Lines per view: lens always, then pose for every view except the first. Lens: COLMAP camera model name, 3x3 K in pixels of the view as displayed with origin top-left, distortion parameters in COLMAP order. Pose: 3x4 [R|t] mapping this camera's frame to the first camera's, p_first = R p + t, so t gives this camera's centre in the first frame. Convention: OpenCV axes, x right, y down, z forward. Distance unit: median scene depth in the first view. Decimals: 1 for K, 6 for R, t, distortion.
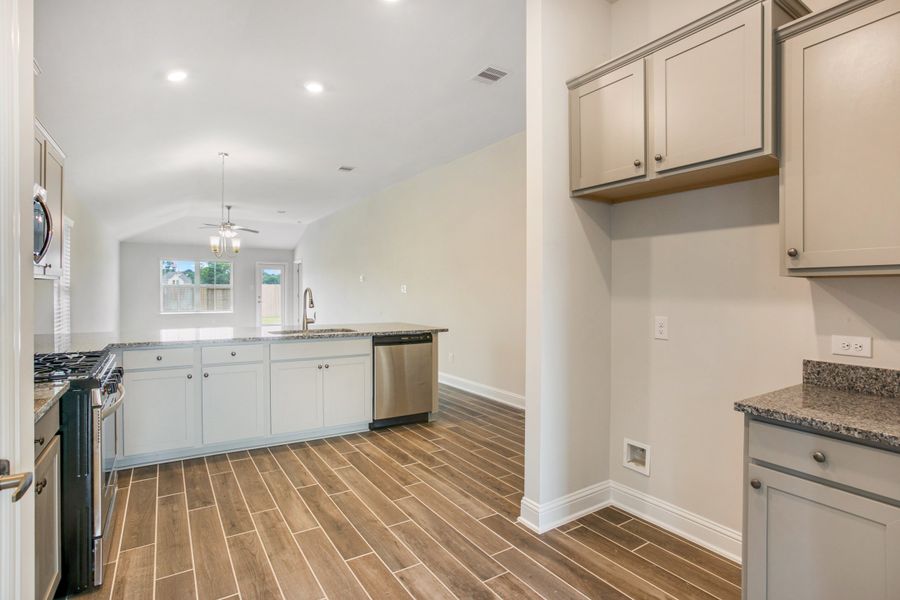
lens RADIAL K [[447.9, 0, 447.8], [0, 447.9, 294.5], [0, 0, 1]] dist [-0.027035, 0.001518]
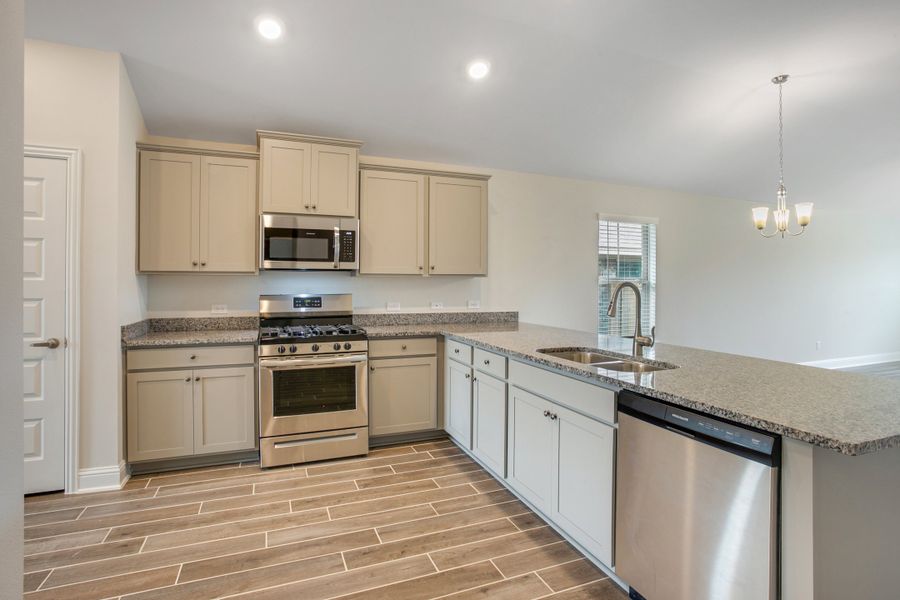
lens RADIAL K [[447.9, 0, 448.6], [0, 447.9, 297.2], [0, 0, 1]] dist [-0.027035, 0.001518]
pose [[-0.205418, 0.007040, -0.978649, 0.384370], [-0.018329, 0.999771, 0.011039, 0.001368], [0.978503, 0.020205, -0.205242, 1.166976]]
